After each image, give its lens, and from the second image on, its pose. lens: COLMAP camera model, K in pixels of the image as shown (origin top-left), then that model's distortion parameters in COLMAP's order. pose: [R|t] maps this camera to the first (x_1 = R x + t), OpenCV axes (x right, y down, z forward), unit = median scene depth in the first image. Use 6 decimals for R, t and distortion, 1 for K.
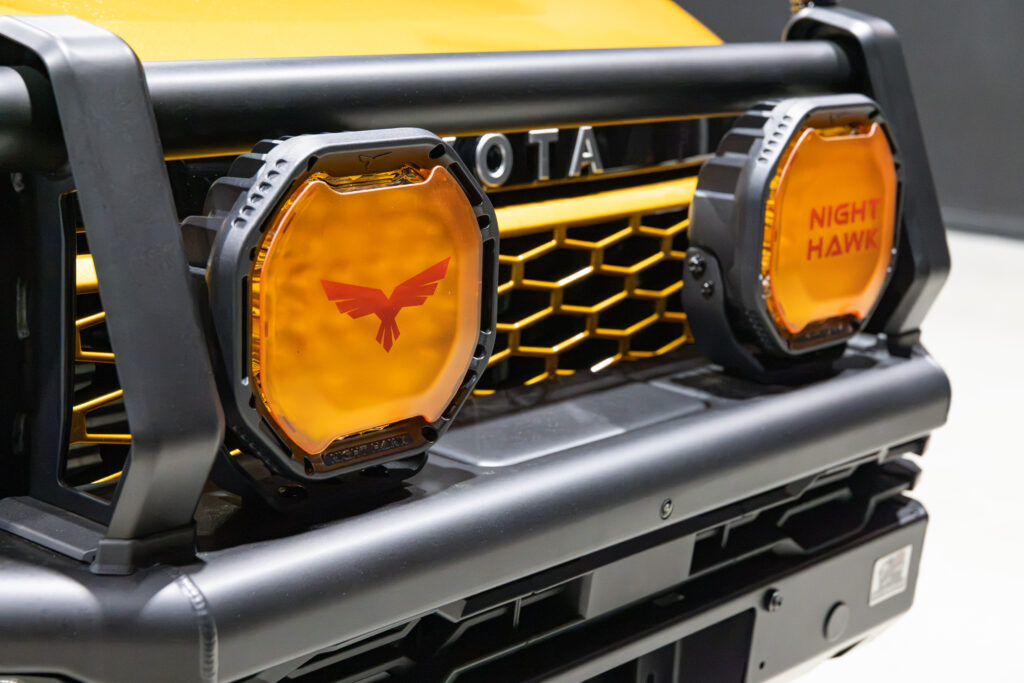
lens RADIAL K [[2001.6, 0, 511.7], [0, 2001.6, 342.3], [0, 0, 1]] dist [-0.109635, 0.000000]
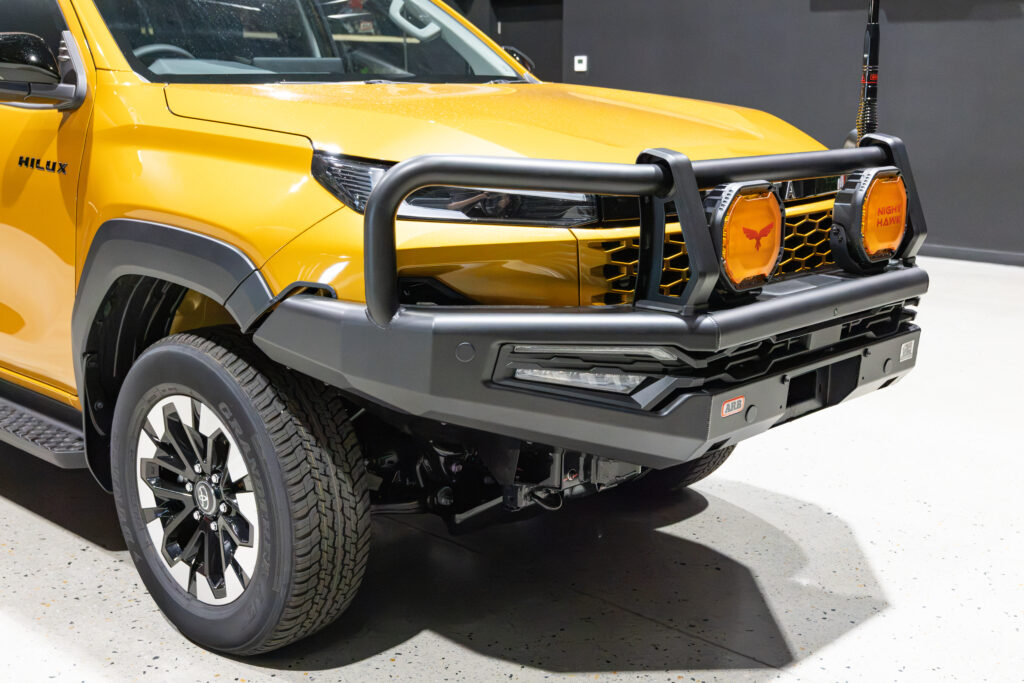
lens RADIAL K [[1301.3, 0, 512.2], [0, 1301.3, 339.7], [0, 0, 1]] dist [-0.007107, 0.000000]
pose [[0.998250, -0.025641, -0.053292, -0.257477], [0.025449, 0.999667, -0.004288, 0.106958], [0.053384, 0.002924, 0.998570, -0.796547]]
